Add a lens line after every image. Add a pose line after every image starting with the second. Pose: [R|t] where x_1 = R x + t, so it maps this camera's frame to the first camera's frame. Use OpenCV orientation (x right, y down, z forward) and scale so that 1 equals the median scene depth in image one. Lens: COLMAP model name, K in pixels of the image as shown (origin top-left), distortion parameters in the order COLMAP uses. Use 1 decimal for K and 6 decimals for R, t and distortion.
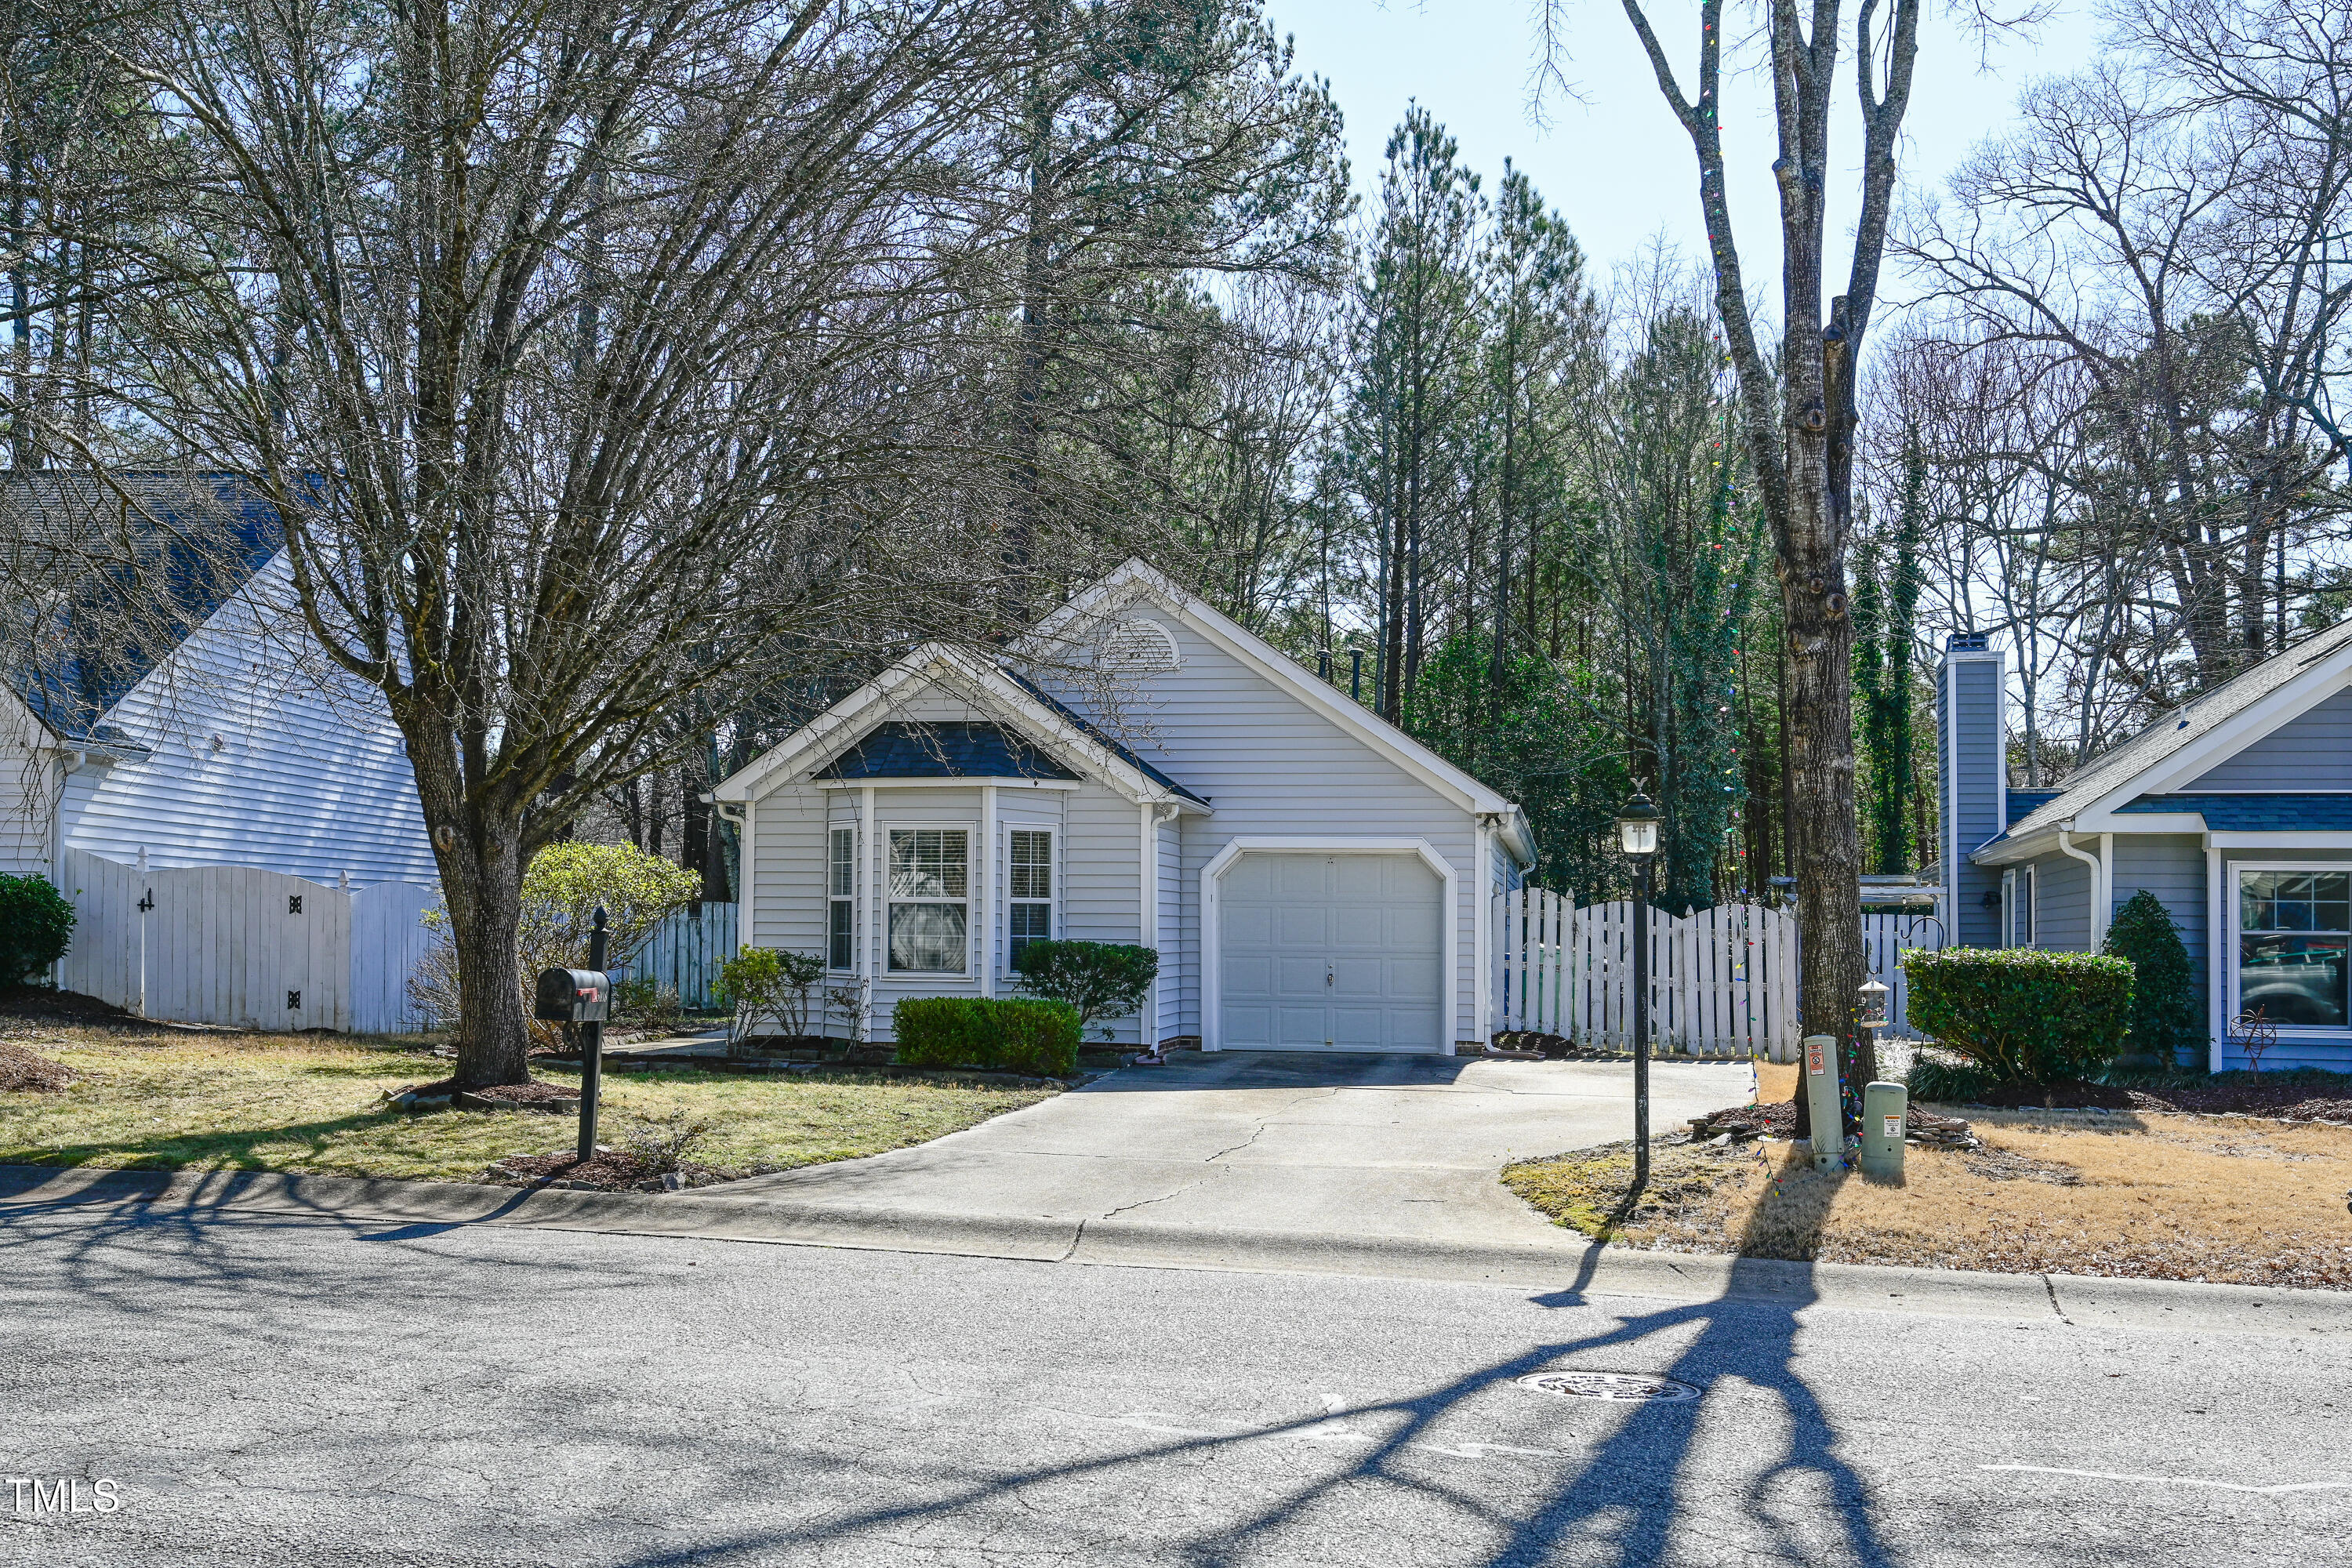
lens RADIAL K [[2071.1, 0, 1176.0], [0, 2071.1, 784.0], [0, 0, 1]] dist [0.005807, 0.001408]
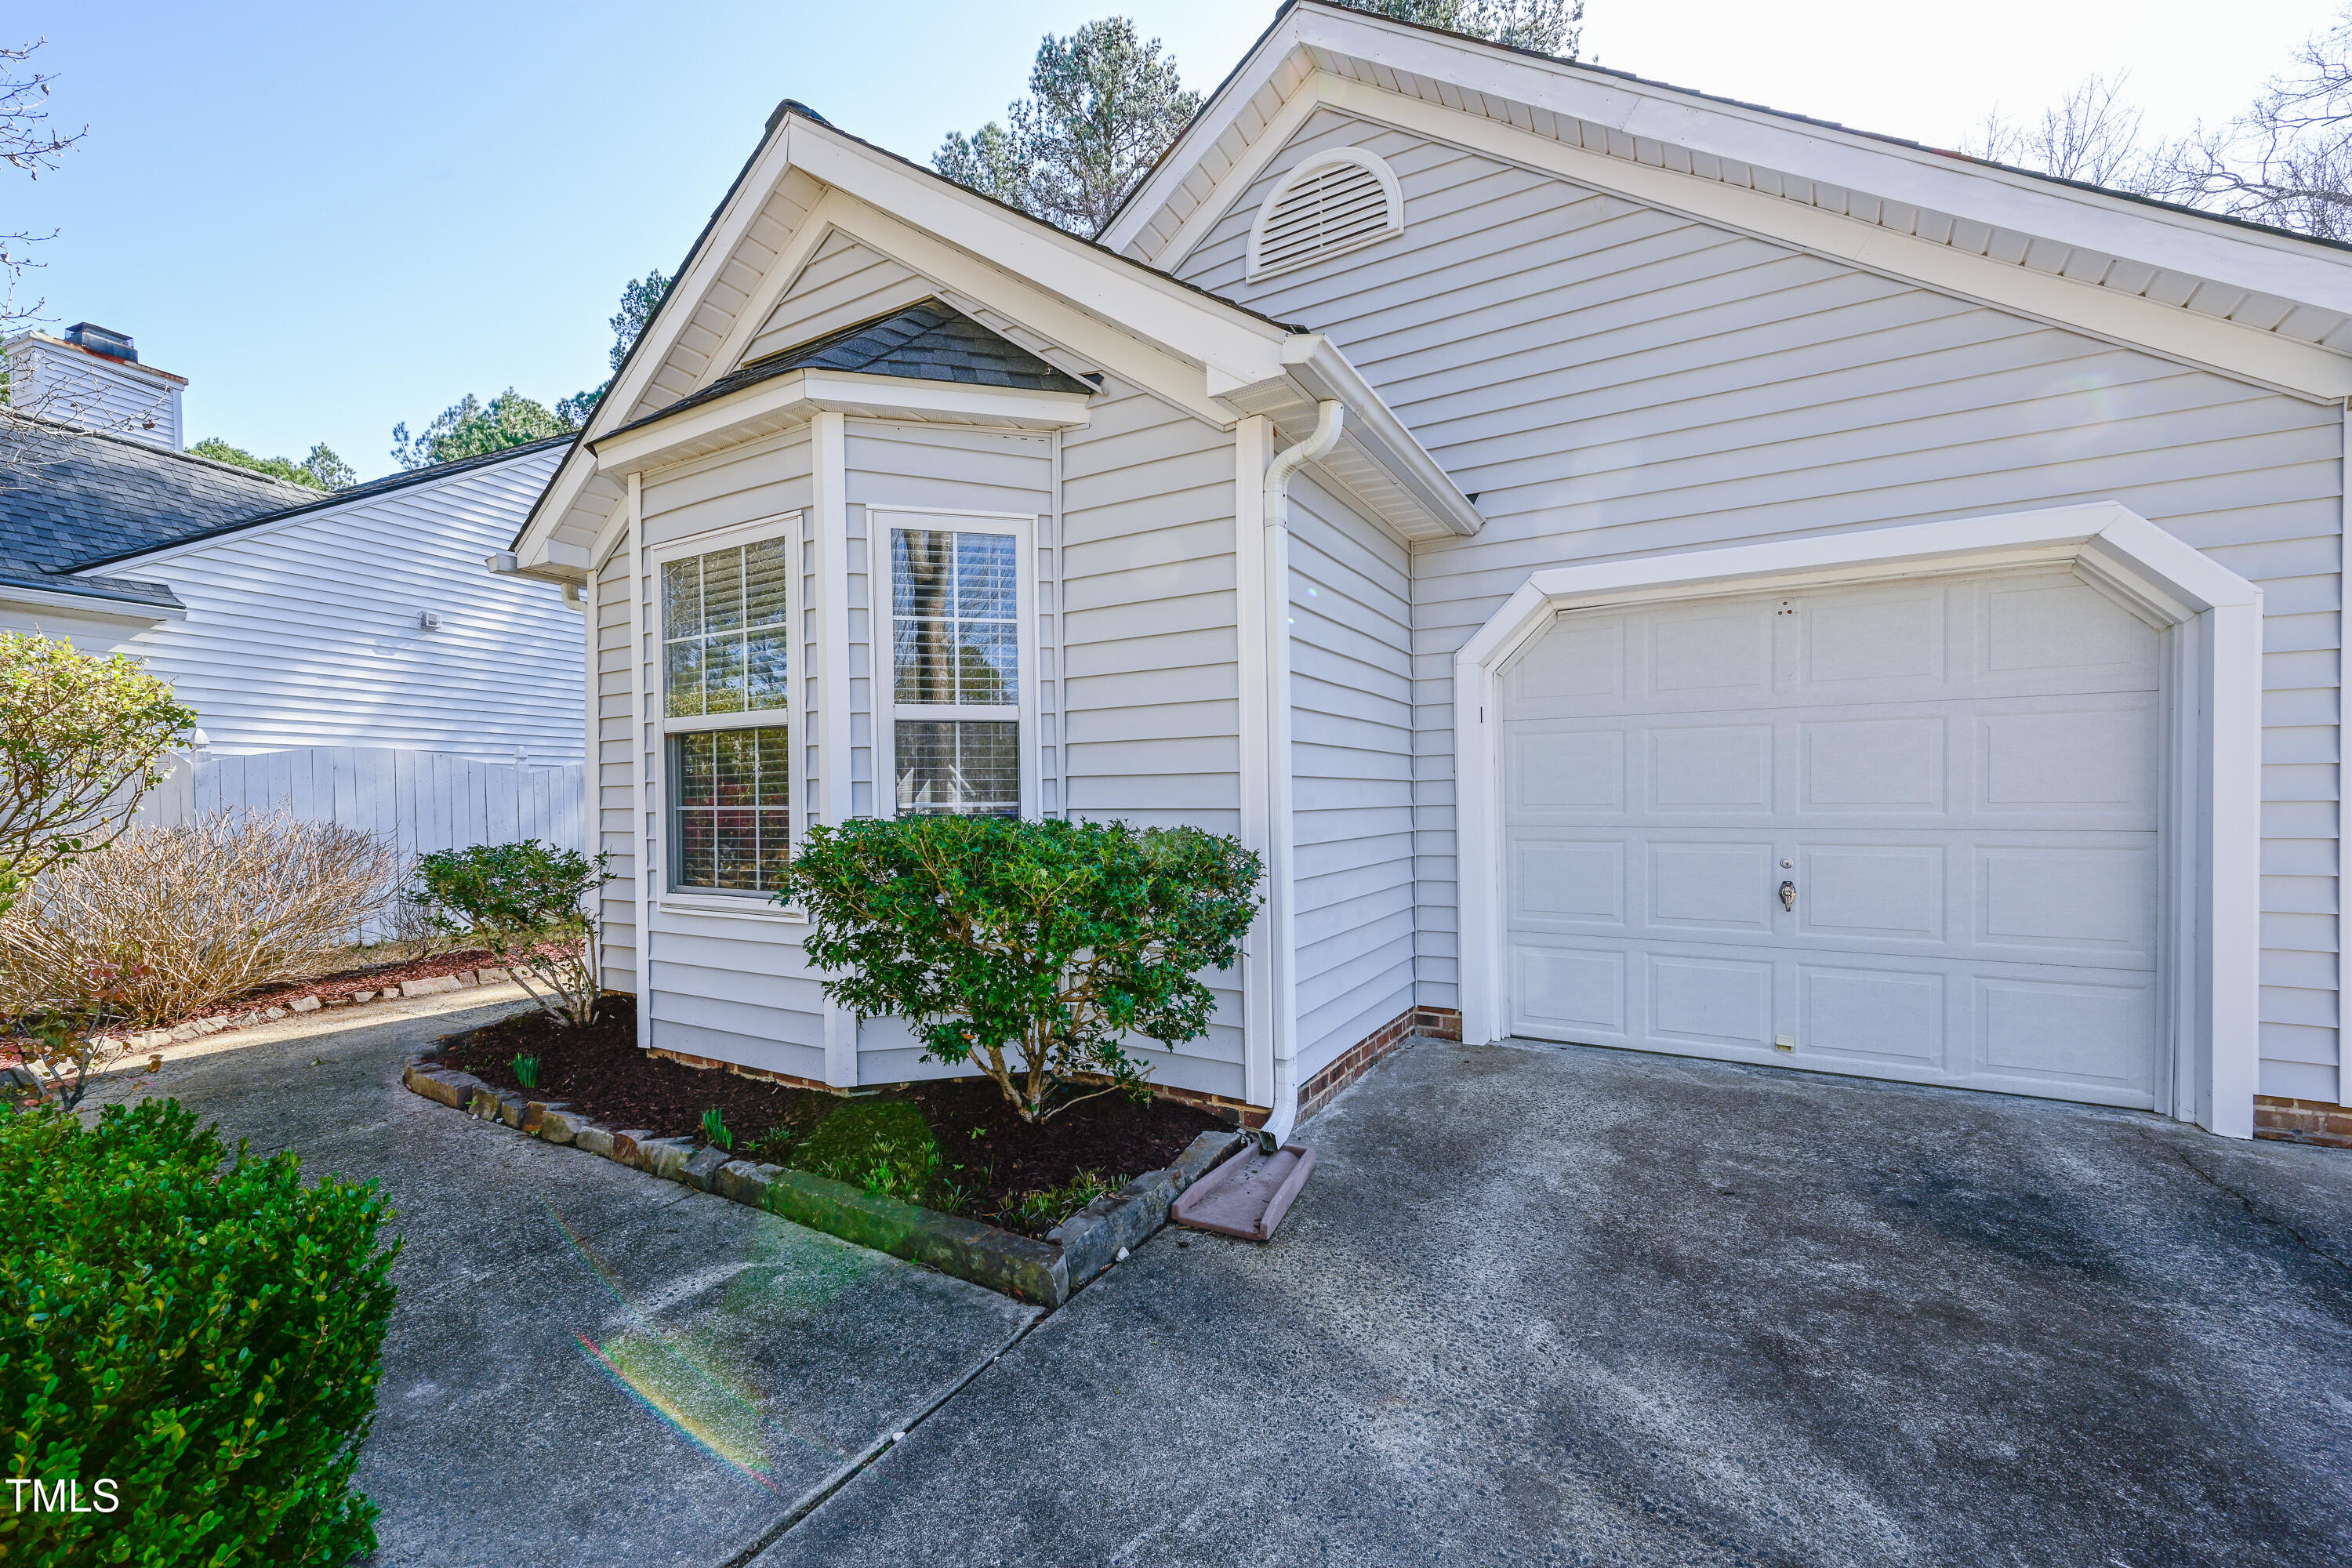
lens RADIAL K [[934.8, 0, 1176.0], [0, 934.8, 784.0], [0, 0, 1]] dist [0.000630, -0.000100]
pose [[0.932864, -0.017545, -0.359802, 0.028585], [0.040299, 0.997626, 0.055836, 0.056647], [0.357969, -0.066587, 0.931356, 0.785699]]
